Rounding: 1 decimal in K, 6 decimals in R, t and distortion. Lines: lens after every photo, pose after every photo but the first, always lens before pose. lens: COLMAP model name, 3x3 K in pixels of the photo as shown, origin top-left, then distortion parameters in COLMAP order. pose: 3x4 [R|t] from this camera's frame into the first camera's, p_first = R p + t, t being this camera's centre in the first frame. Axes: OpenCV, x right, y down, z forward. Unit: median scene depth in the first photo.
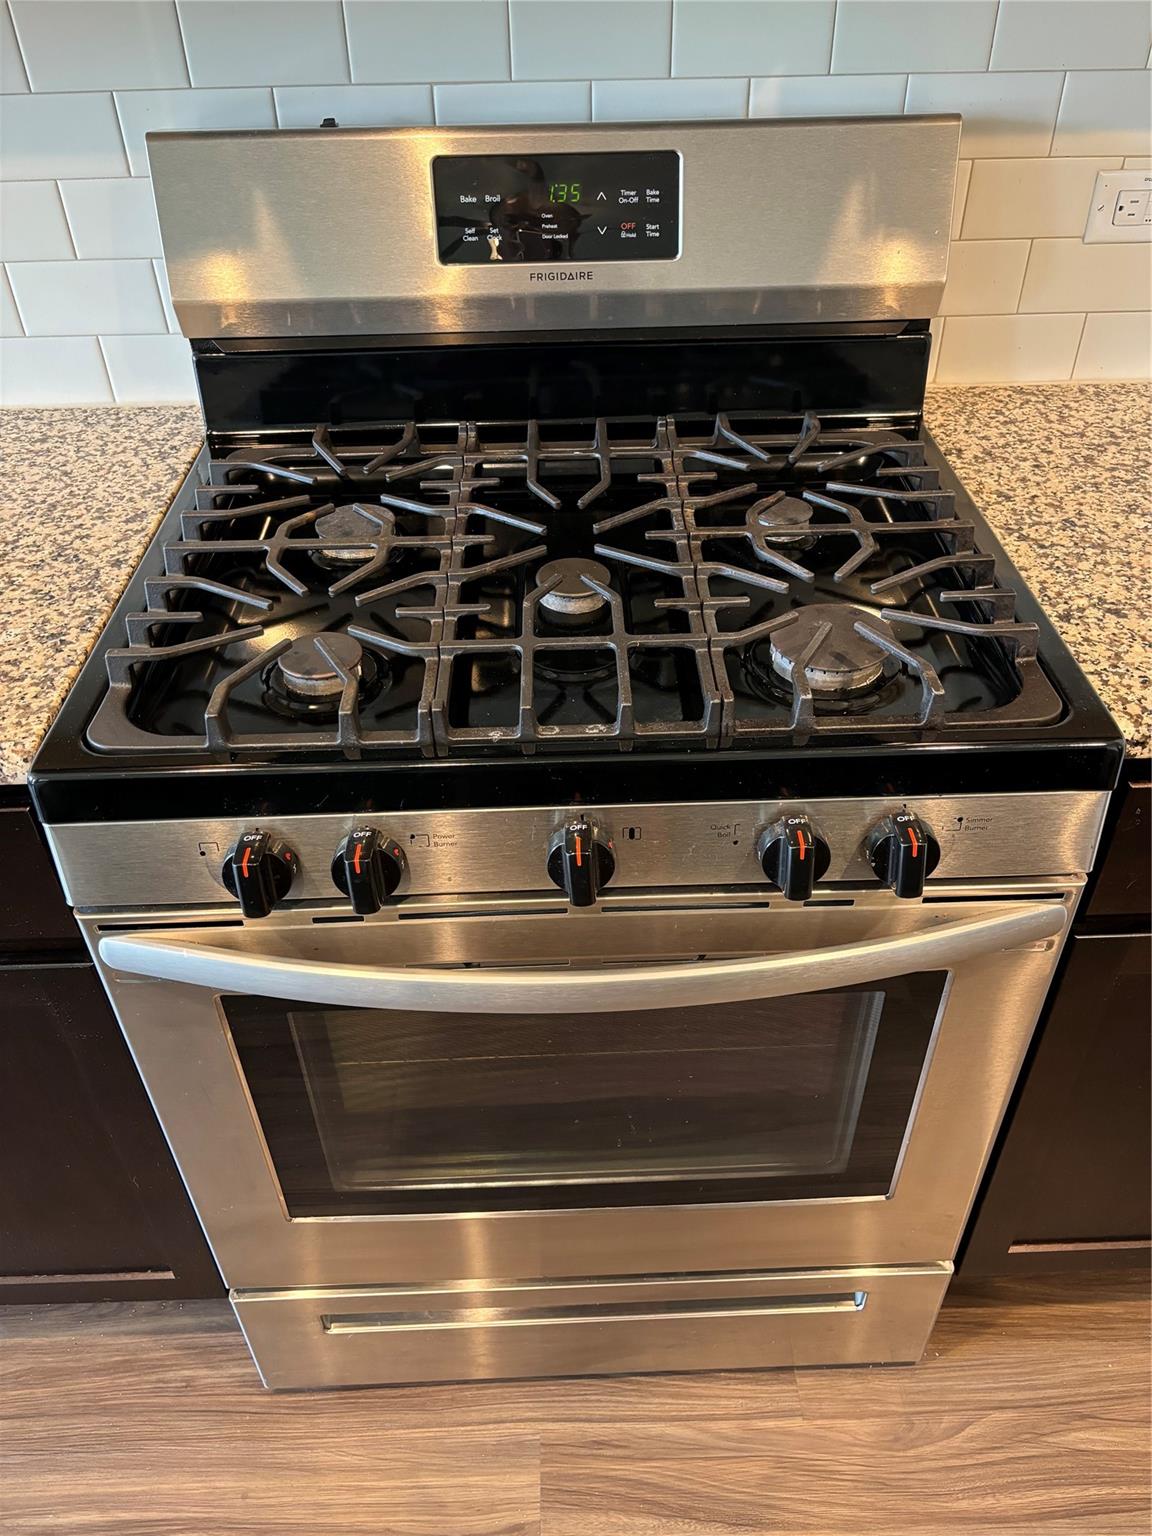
lens RADIAL K [[1166.8, 0, 576.0], [0, 1166.8, 768.0], [0, 0, 1]] dist [-0.001283, -0.005044]
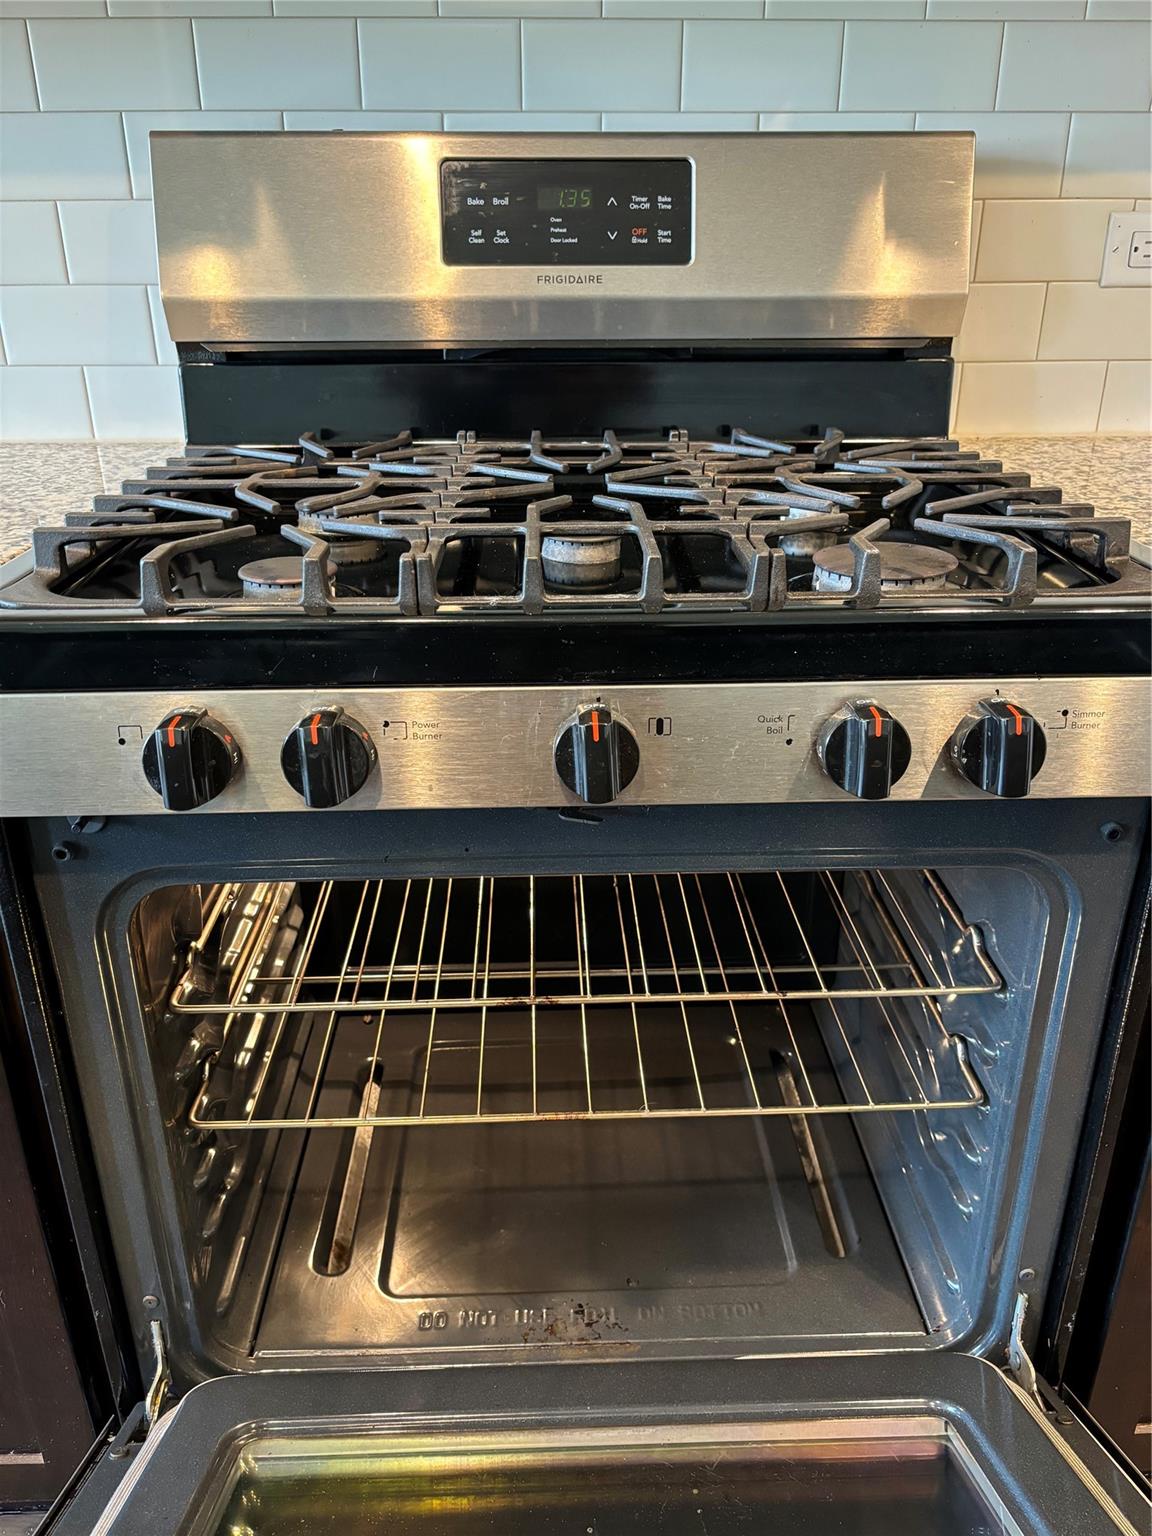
lens RADIAL K [[1173.2, 0, 572.8], [0, 1173.2, 767.7], [0, 0, 1]] dist [-0.008742, -0.000146]
pose [[0.999879, 0.012403, 0.009426, -0.014326], [-0.009673, 0.968588, -0.248482, 0.210463], [-0.012212, 0.248360, 0.968591, 0.166912]]
